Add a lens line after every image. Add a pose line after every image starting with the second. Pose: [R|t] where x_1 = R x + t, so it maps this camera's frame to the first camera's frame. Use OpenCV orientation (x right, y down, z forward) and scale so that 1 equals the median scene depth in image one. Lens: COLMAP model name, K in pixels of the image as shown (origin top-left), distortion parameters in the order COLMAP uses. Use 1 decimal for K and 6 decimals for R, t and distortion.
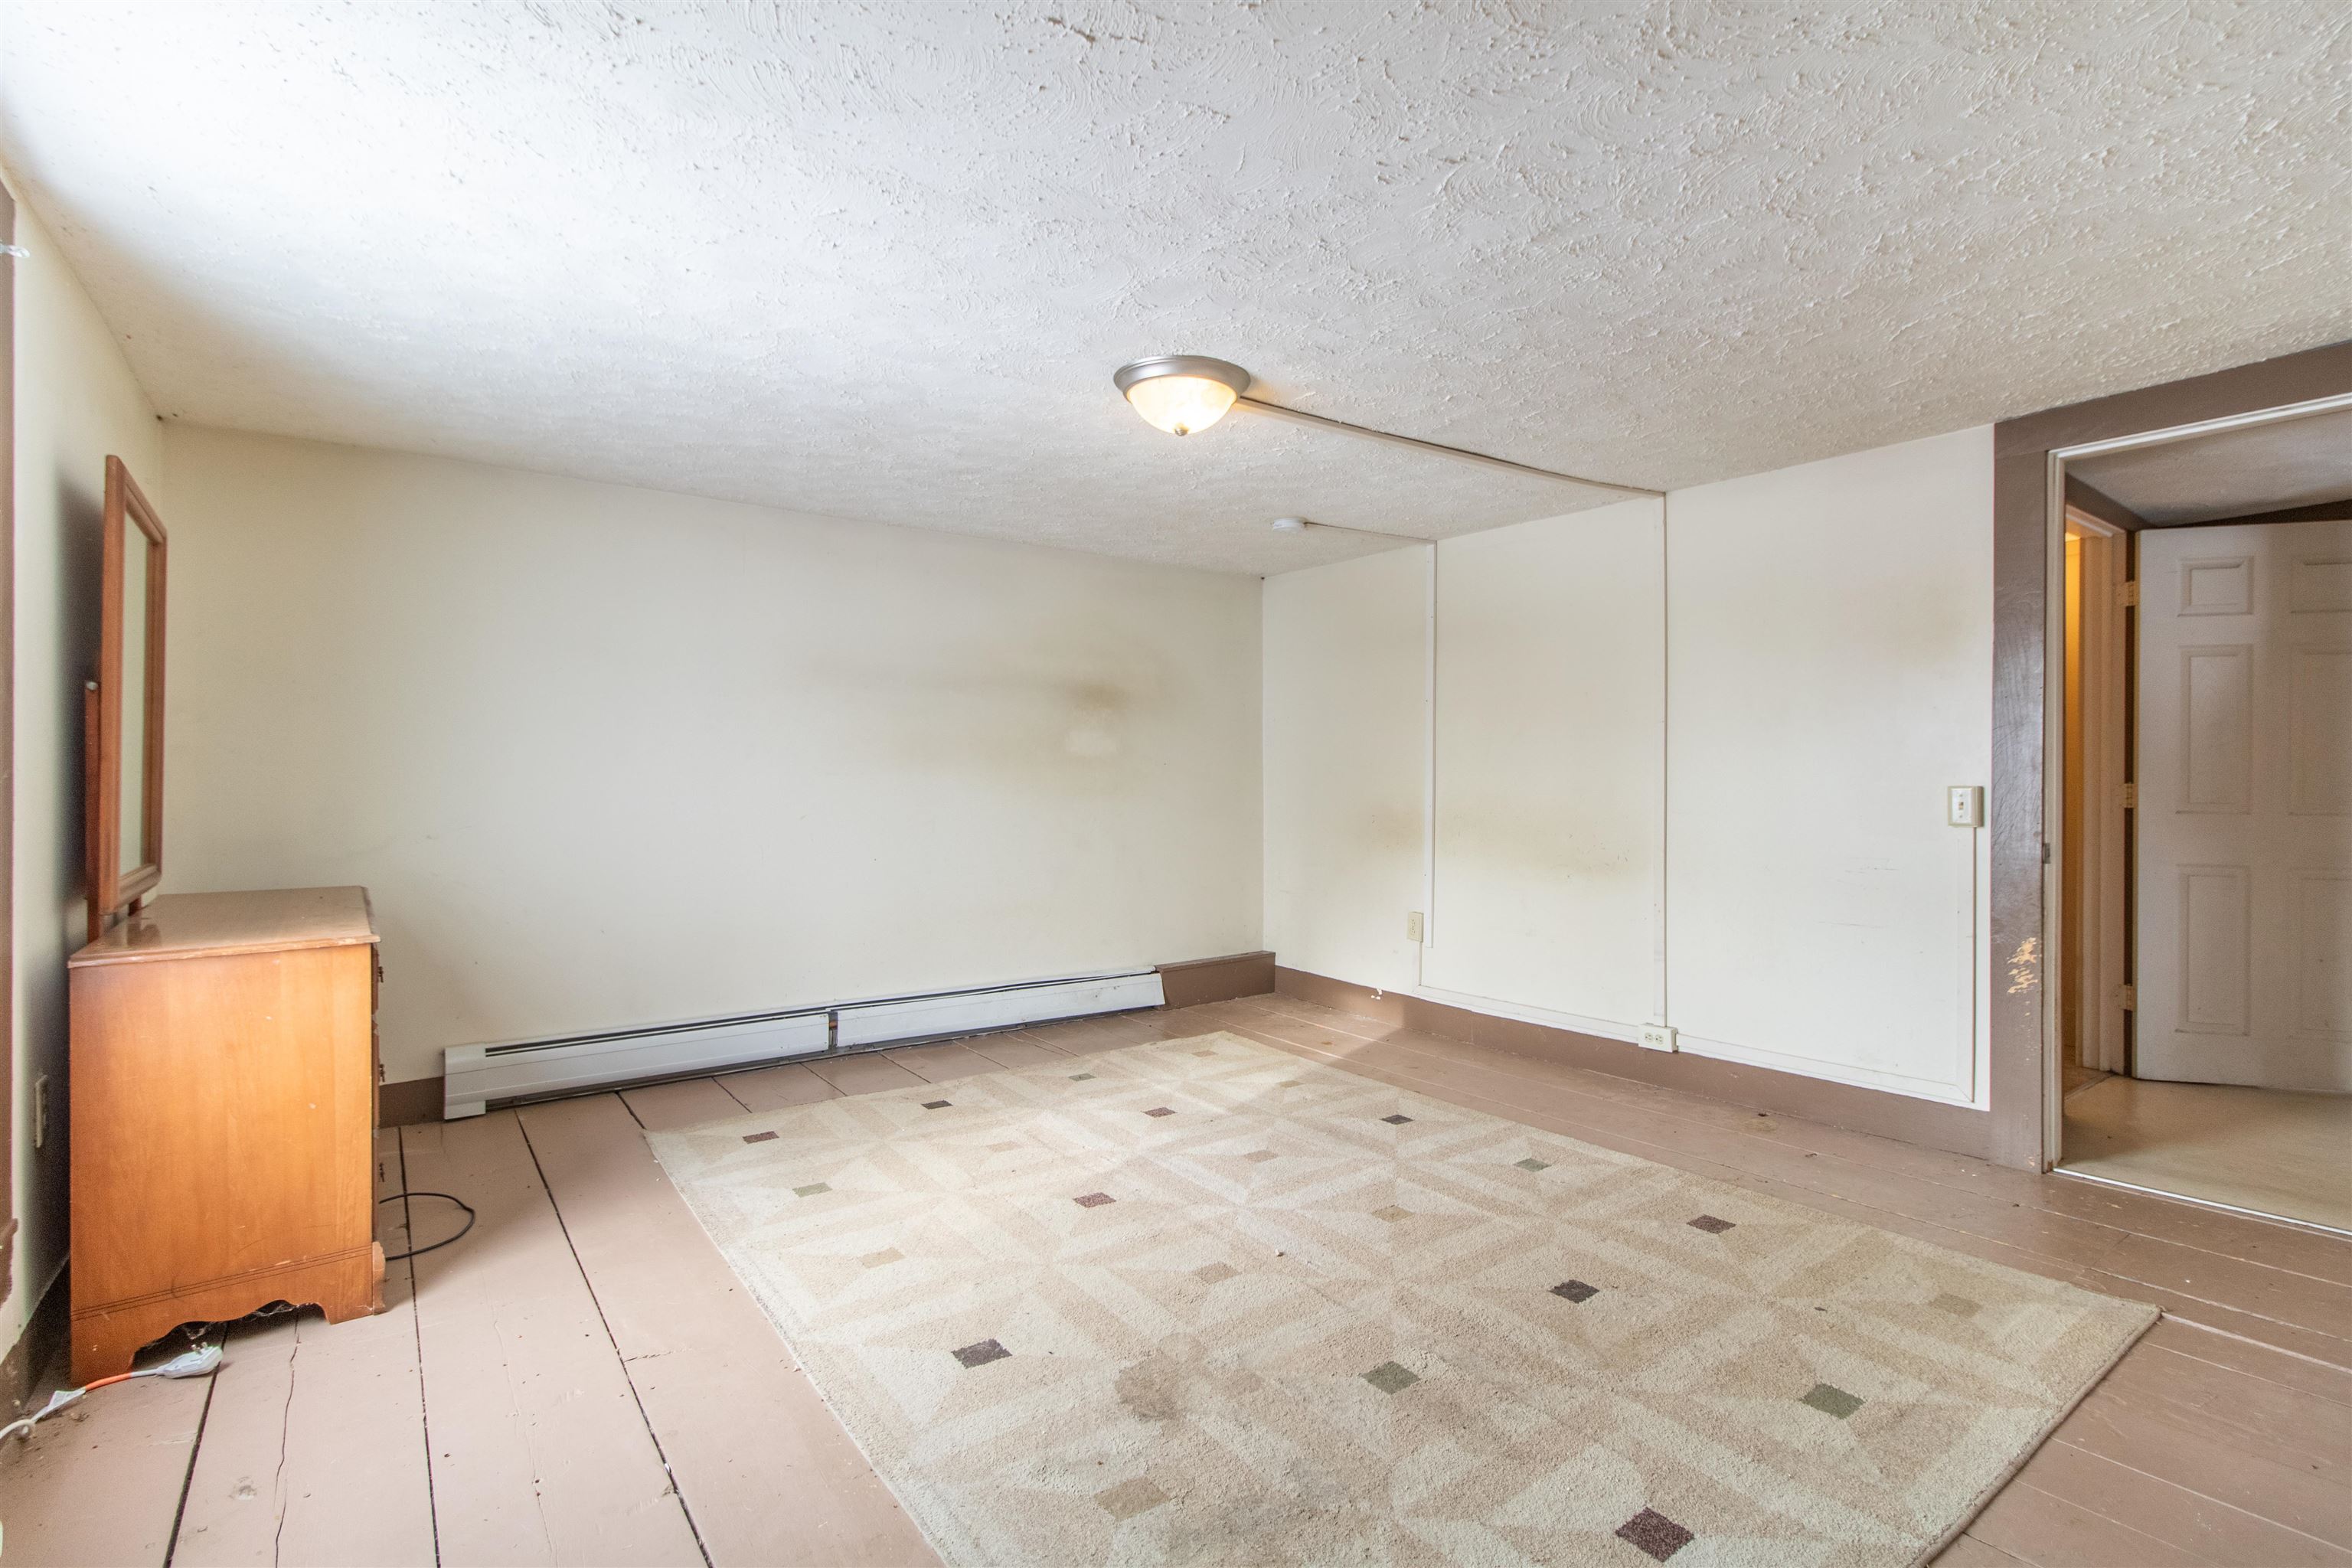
lens RADIAL K [[1116.5, 0, 1245.7], [0, 1116.5, 757.4], [0, 0, 1]] dist [0.001082, 0.000324]
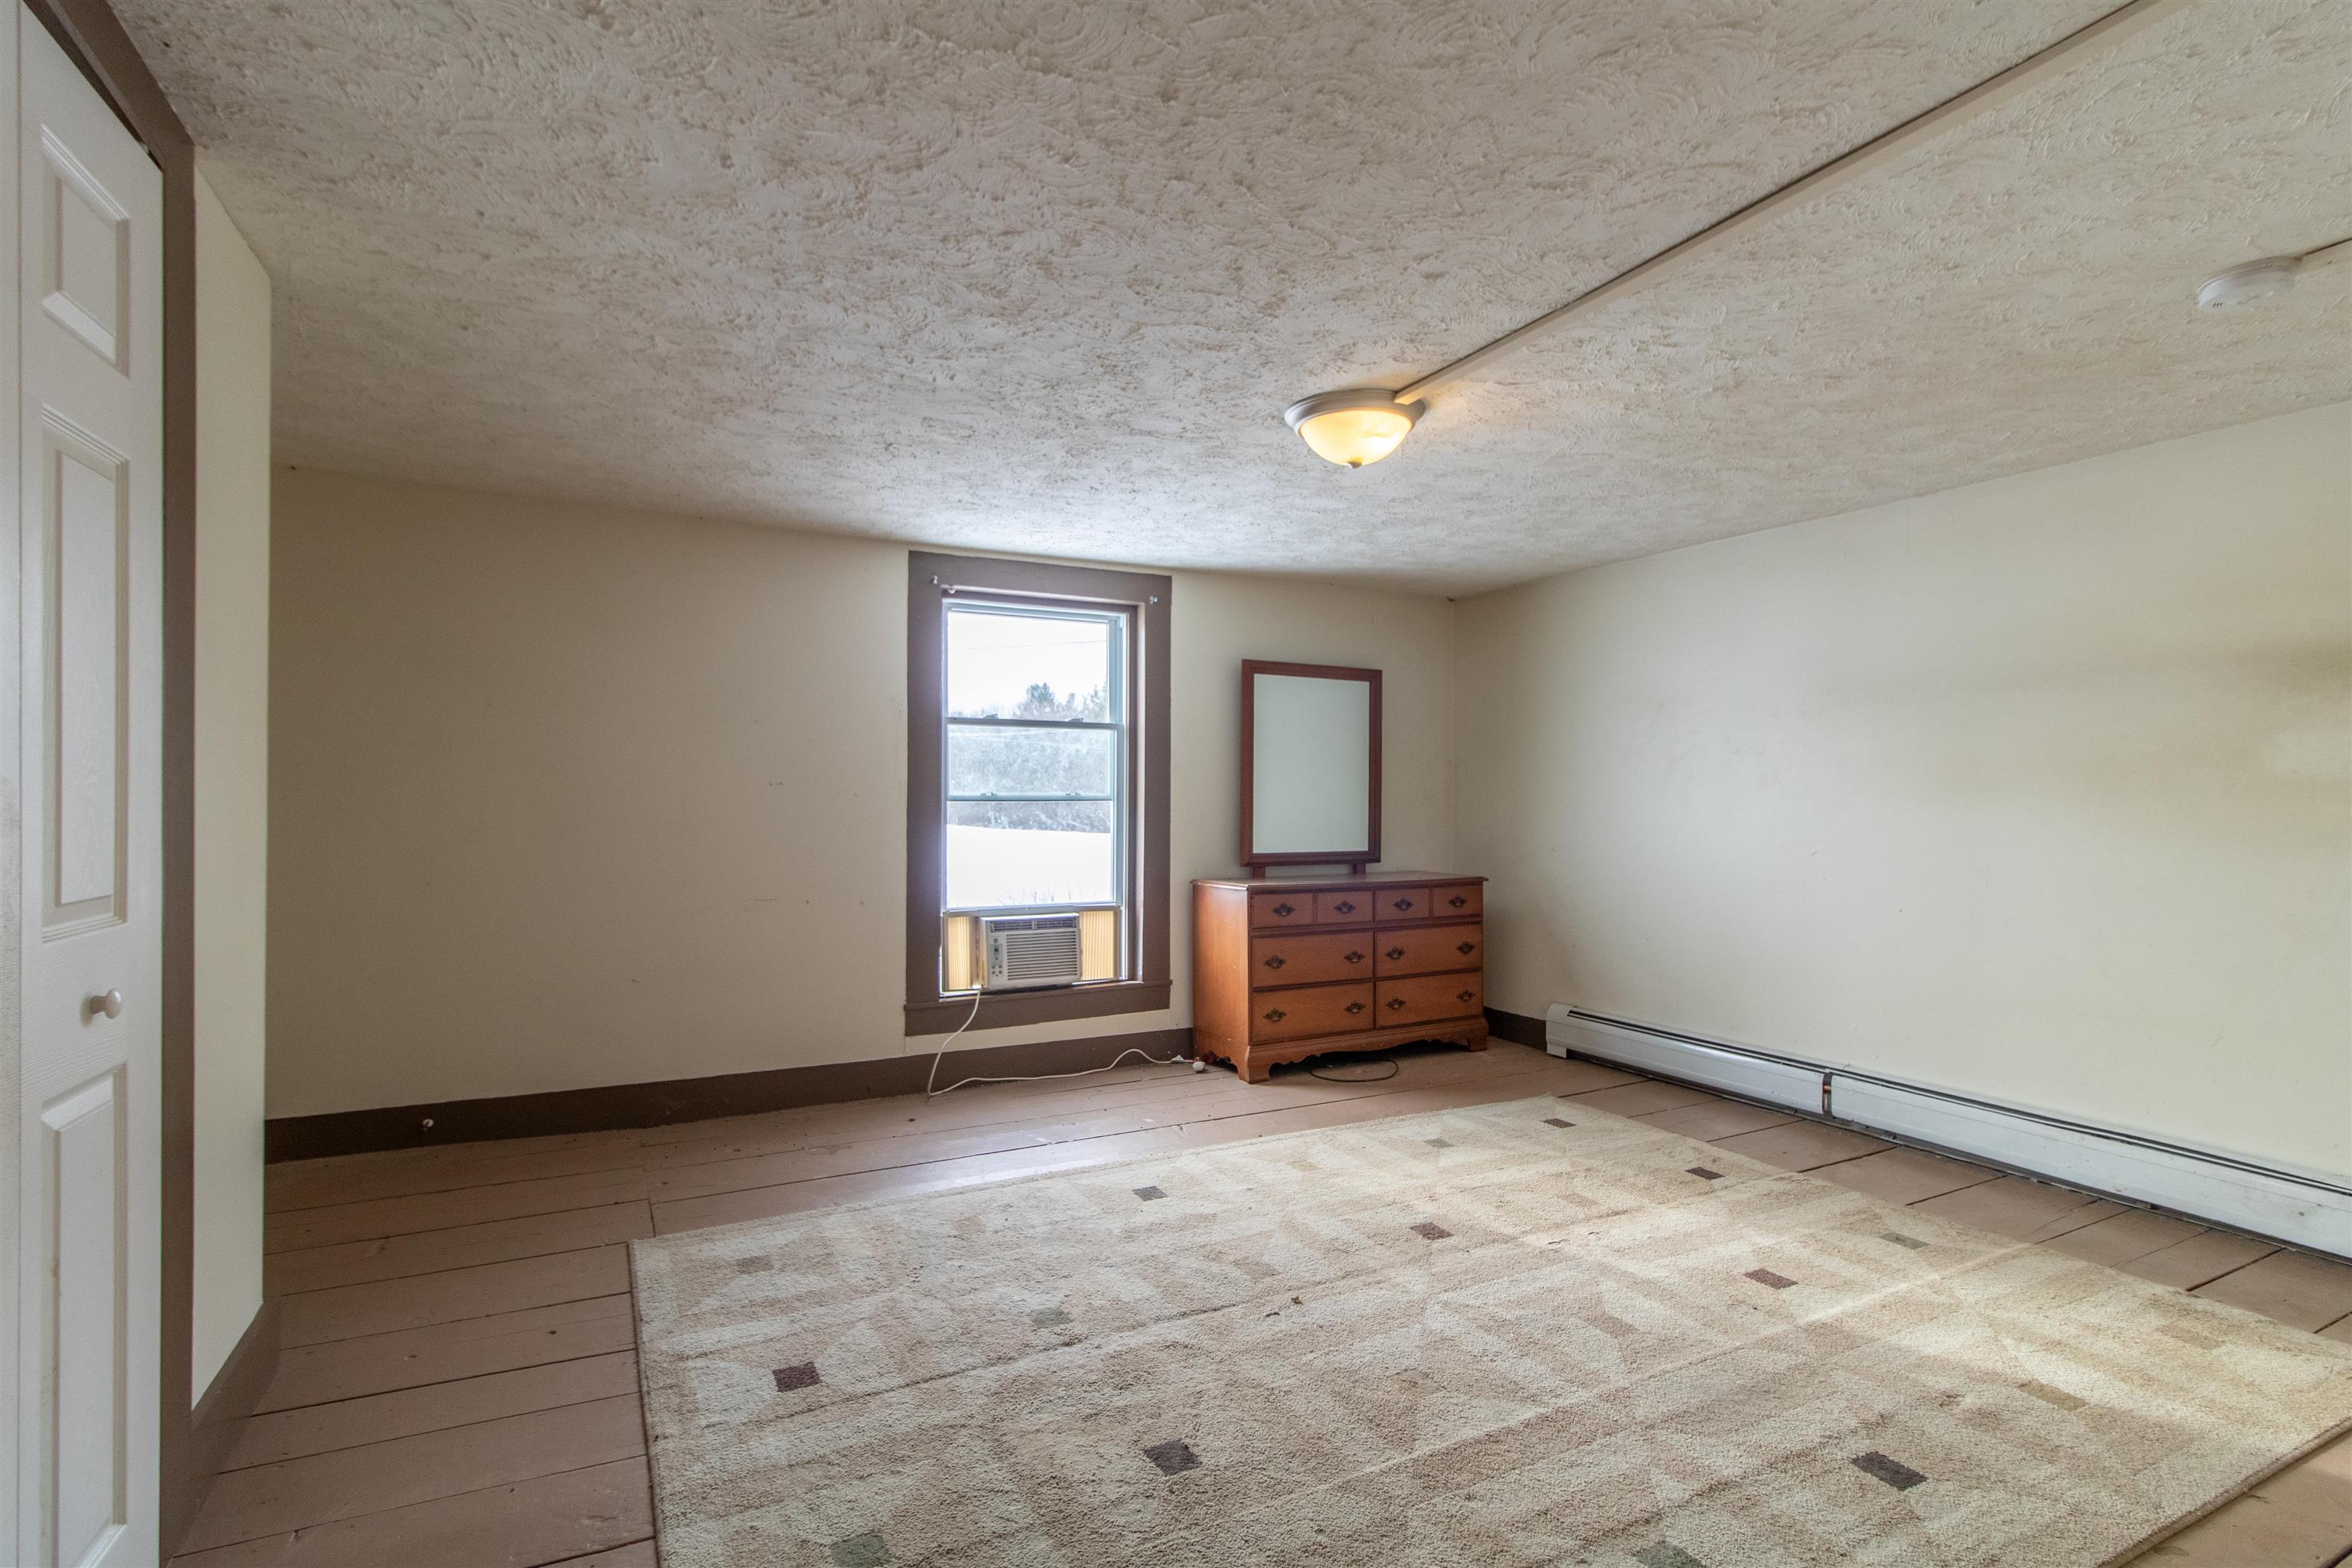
lens RADIAL K [[1072.0, 0, 1125.4], [0, 1072.0, 804.0], [0, 0, 1]] dist [0.001274, 0.000275]
pose [[-0.209522, -0.001018, -0.977803, 0.776066], [0.013880, 0.999896, -0.004015, 0.009787], [0.977705, -0.014413, -0.209486, 0.838014]]
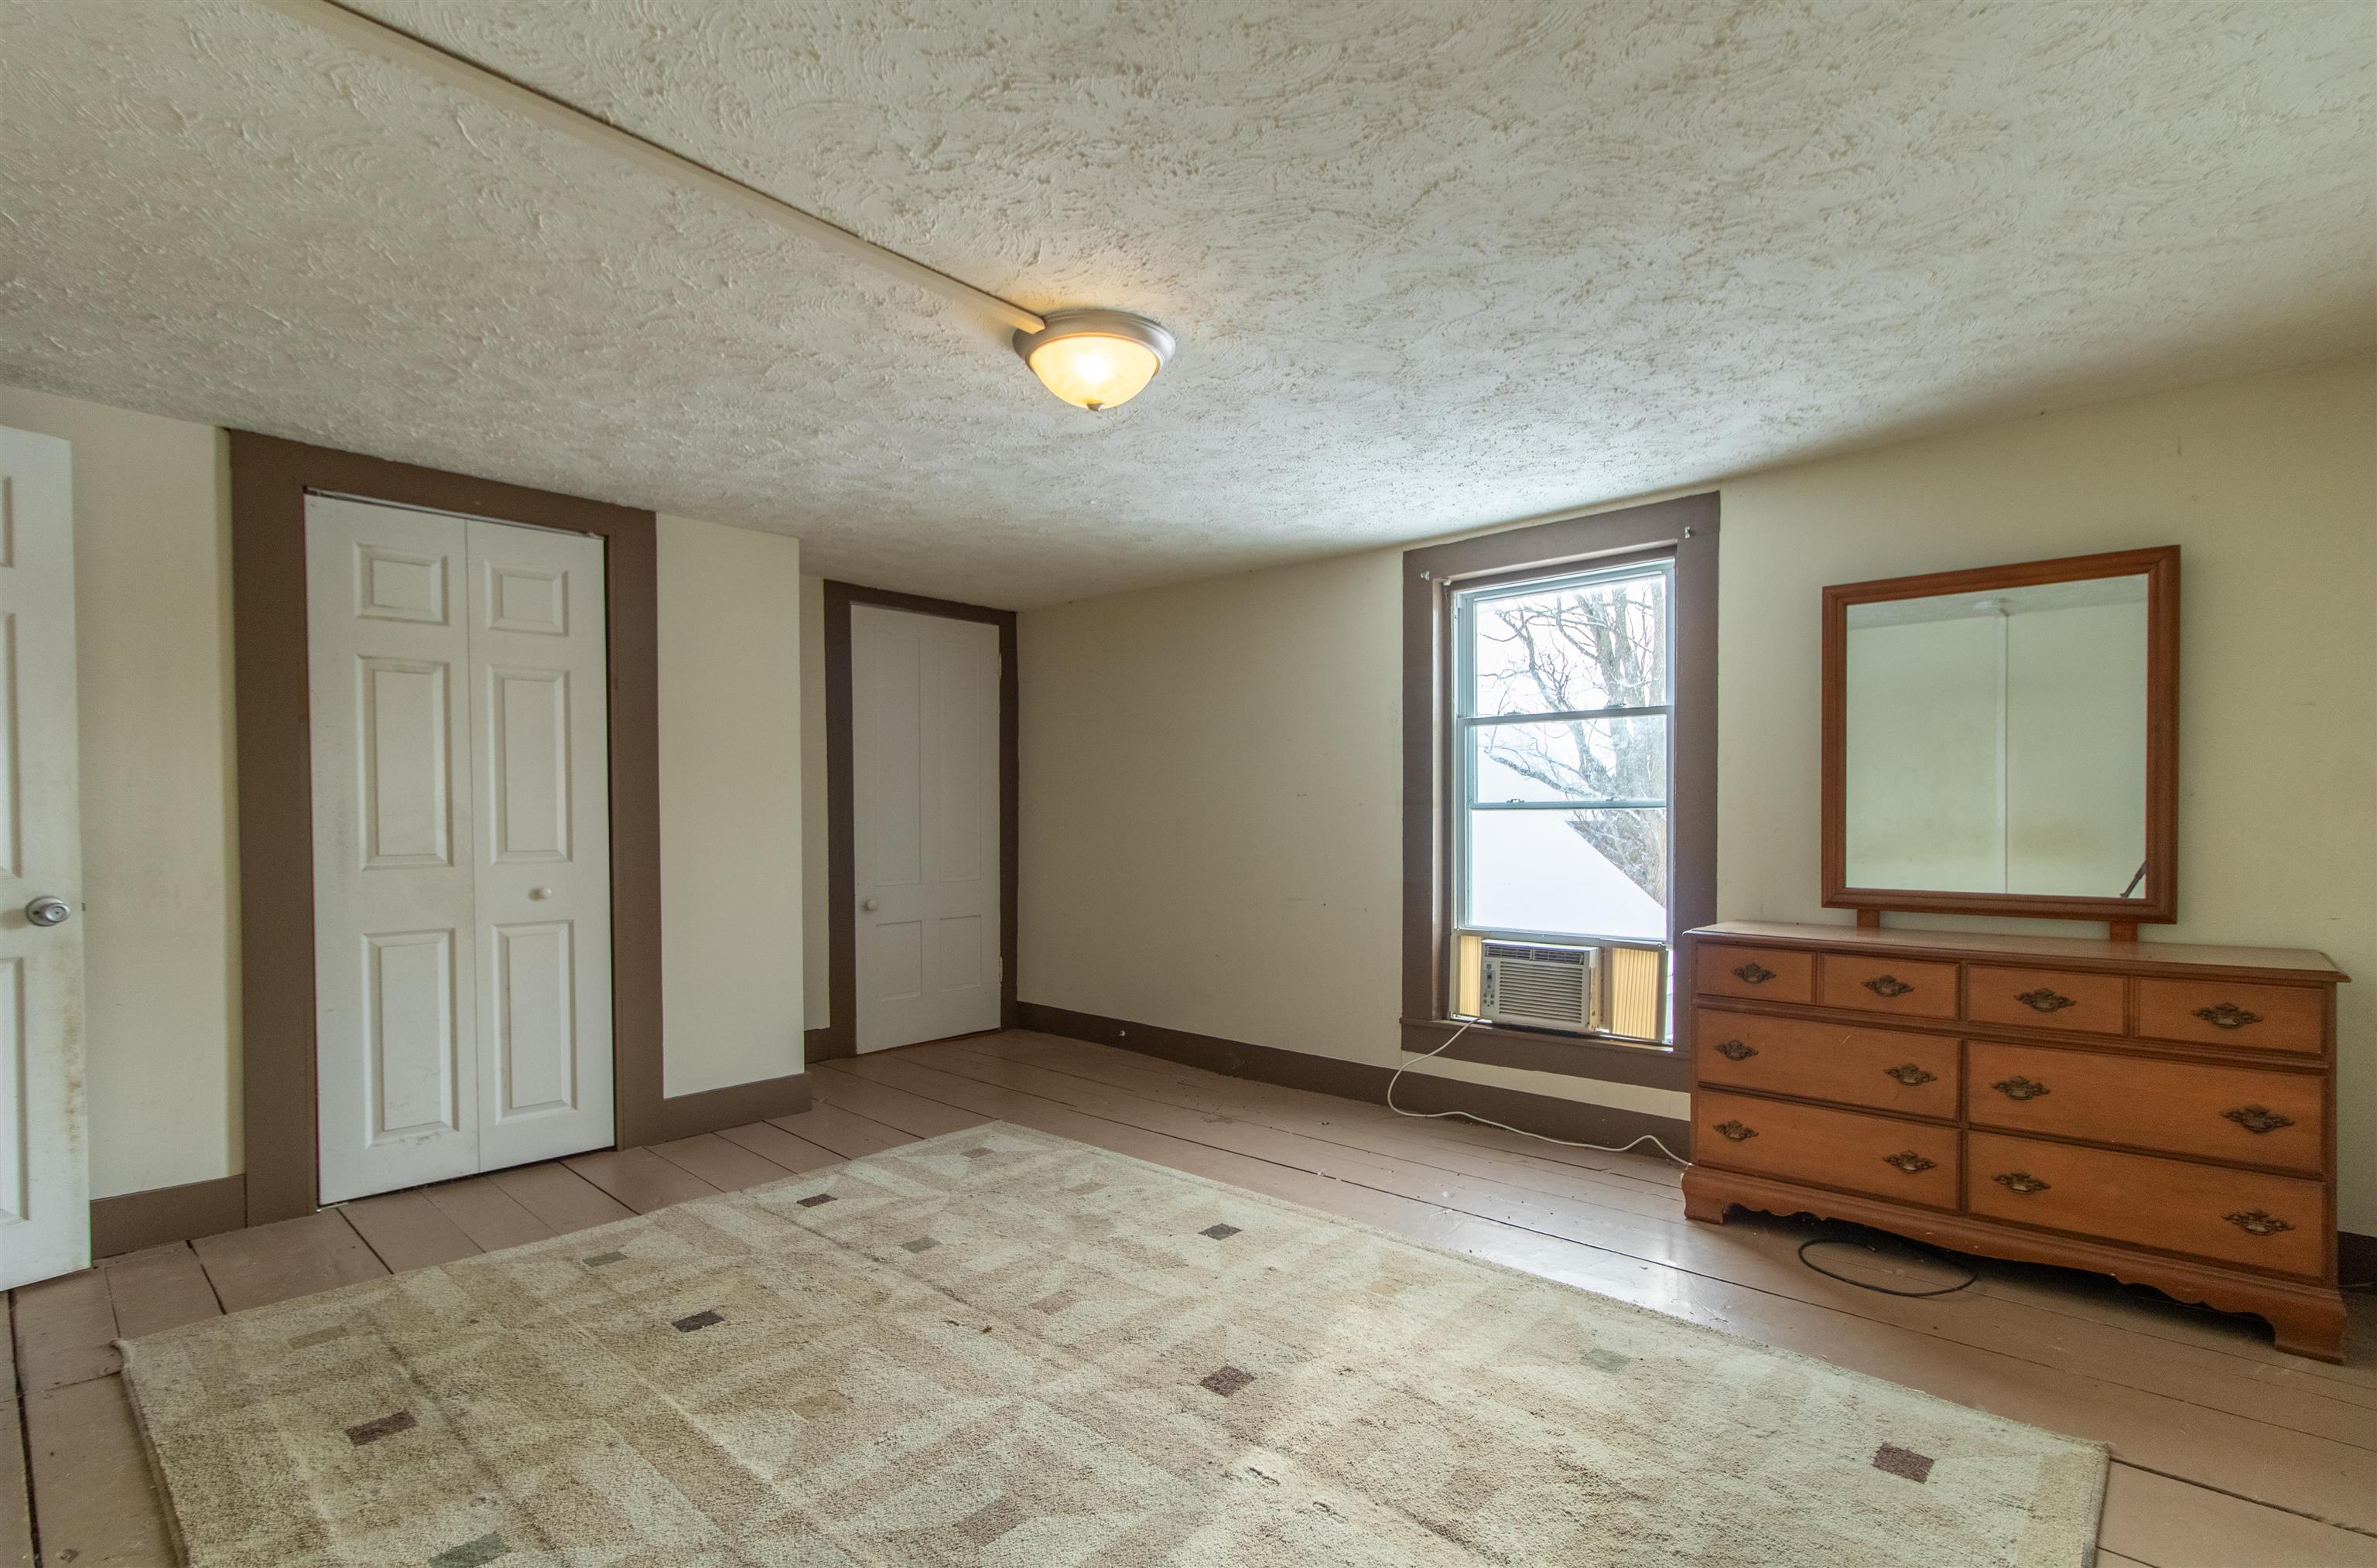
lens RADIAL K [[1103.7, 0, 1266.6], [0, 1103.7, 838.3], [0, 0, 1]] dist [0.004084, 0.000102]
pose [[-0.978992, 0.005721, -0.203817, -0.009562], [0.004752, 0.999975, 0.005242, 0.022943], [0.203842, 0.004163, -0.978995, 1.549304]]
